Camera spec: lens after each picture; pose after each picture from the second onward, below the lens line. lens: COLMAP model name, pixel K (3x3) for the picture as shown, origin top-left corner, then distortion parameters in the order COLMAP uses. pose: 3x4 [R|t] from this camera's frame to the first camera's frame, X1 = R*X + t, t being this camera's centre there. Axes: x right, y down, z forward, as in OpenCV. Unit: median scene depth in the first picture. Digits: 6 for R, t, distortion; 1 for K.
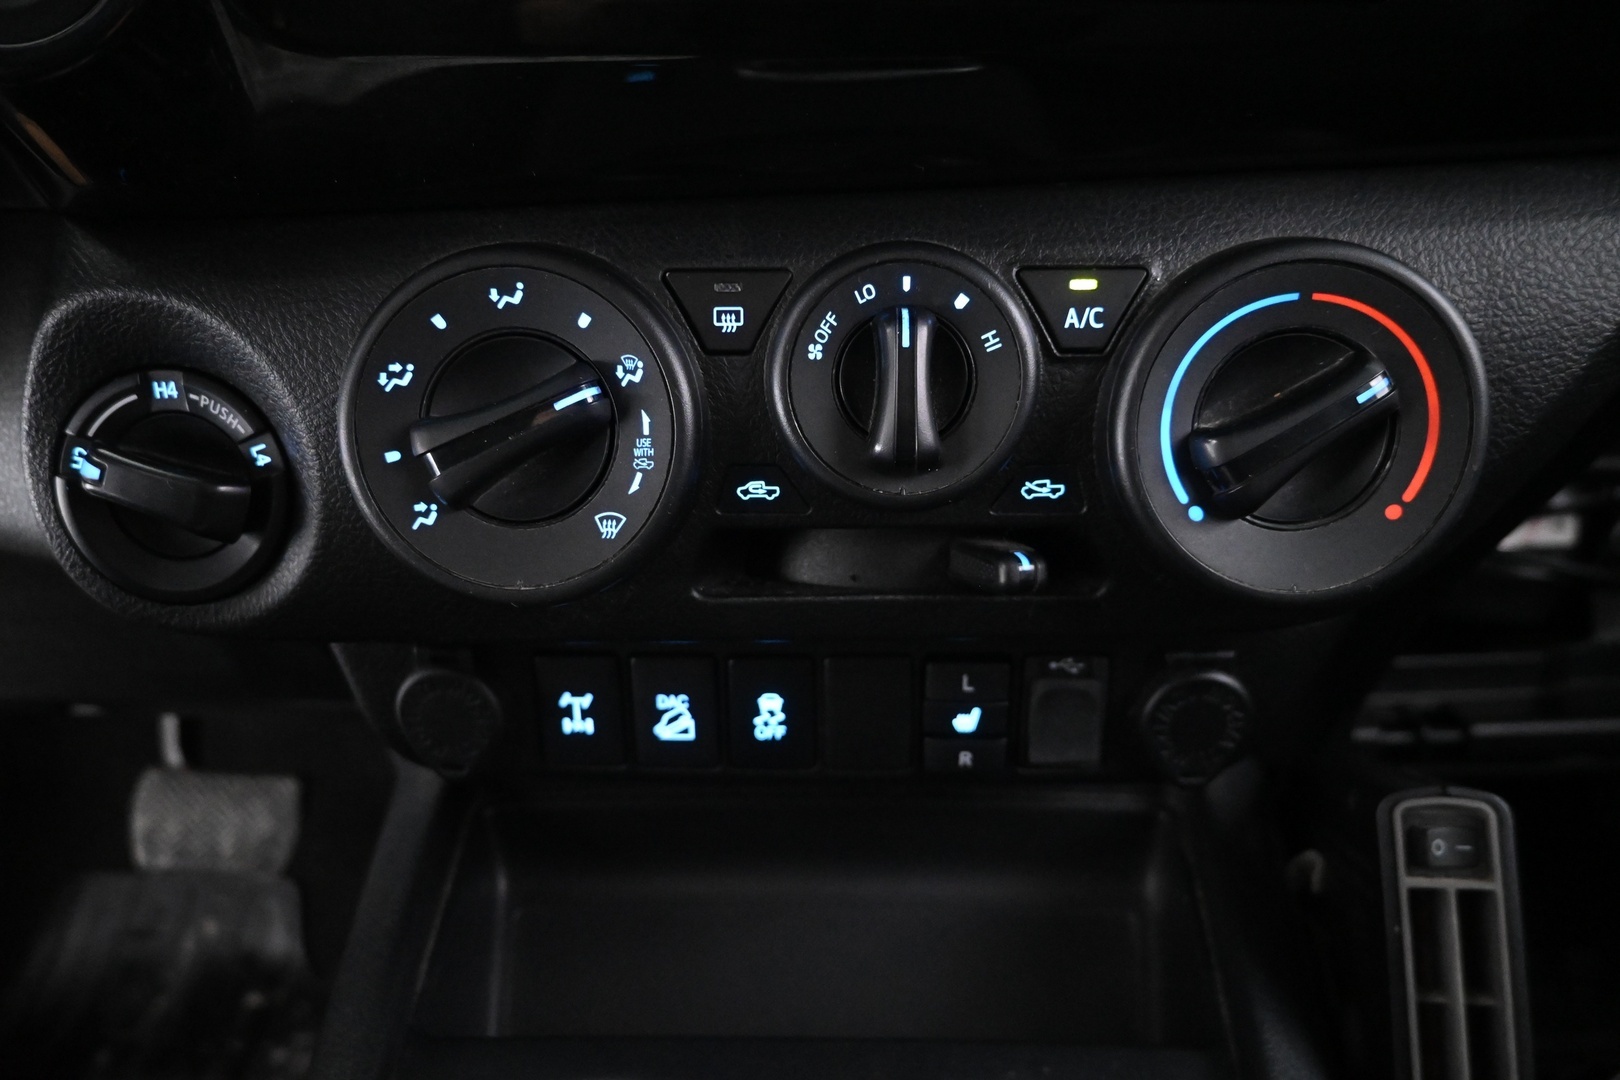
lens RADIAL K [[1150.5, 0, 810.0], [0, 1150.5, 540.0], [0, 0, 1]] dist [0.000015, -0.000303]
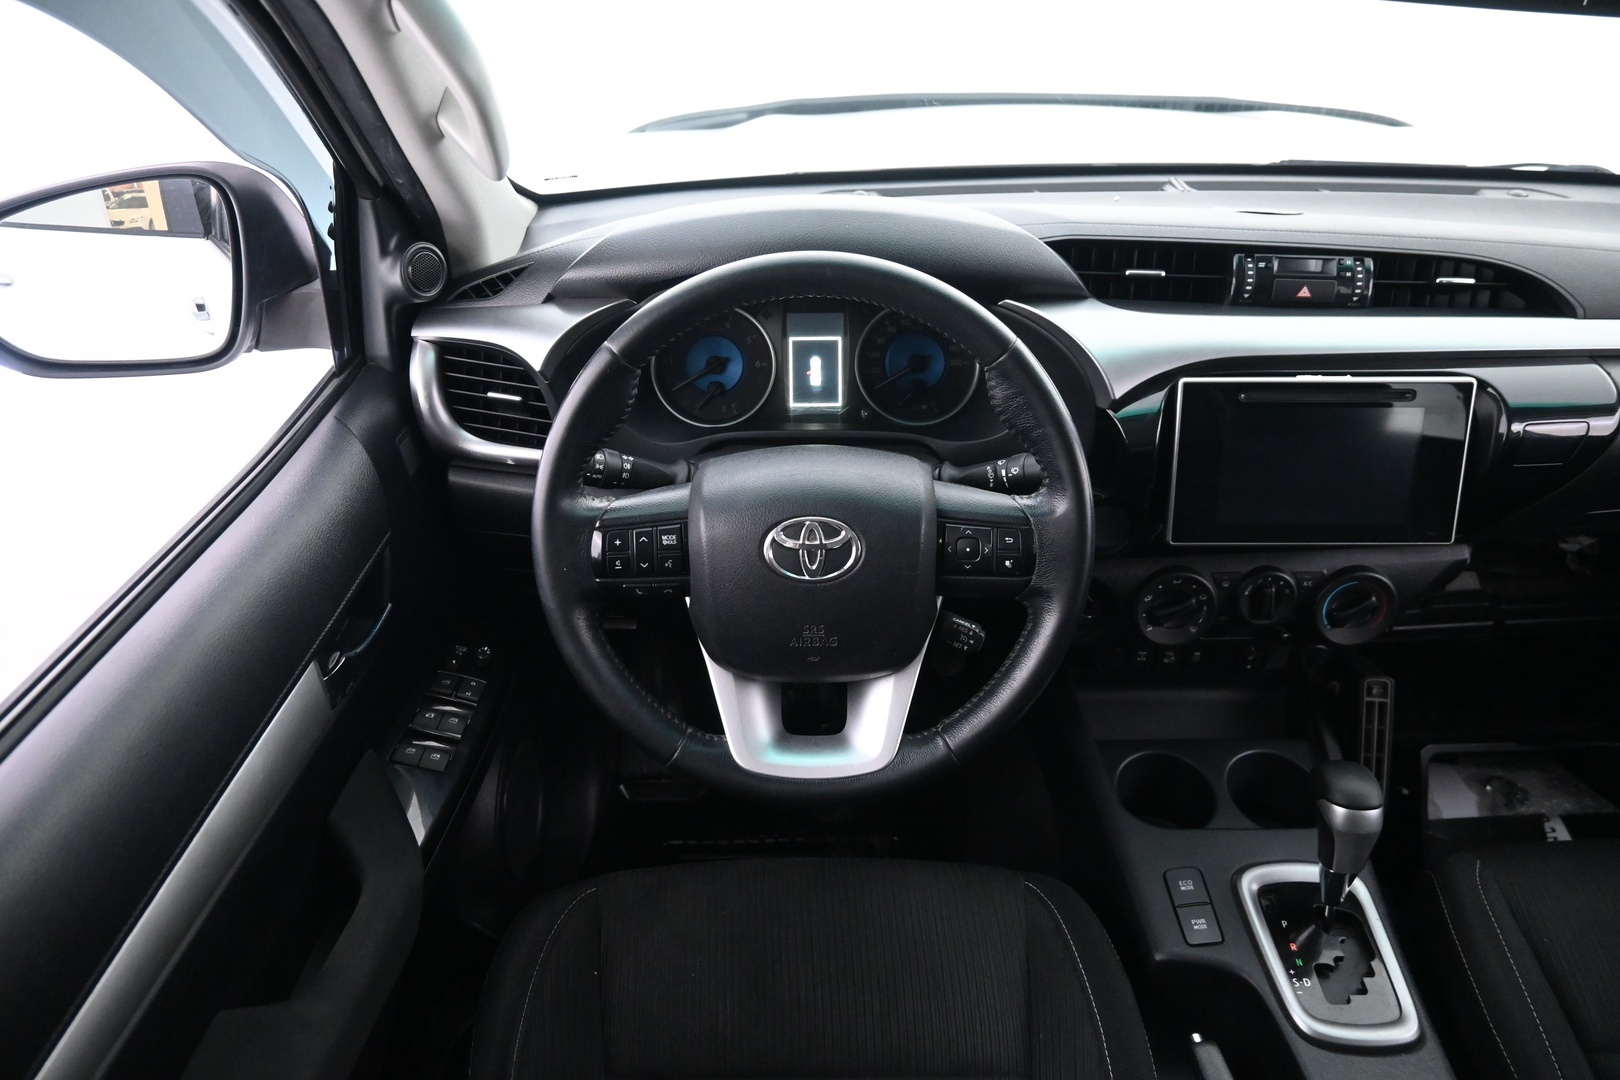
lens RADIAL K [[1150.5, 0, 810.0], [0, 1150.5, 540.0], [0, 0, 1]] dist [0.000015, -0.000303]
pose [[0.999537, -0.011566, 0.028141, -1.461026], [0.004452, 0.970566, 0.240795, -1.169634], [-0.030098, -0.240559, 0.970168, -2.583608]]
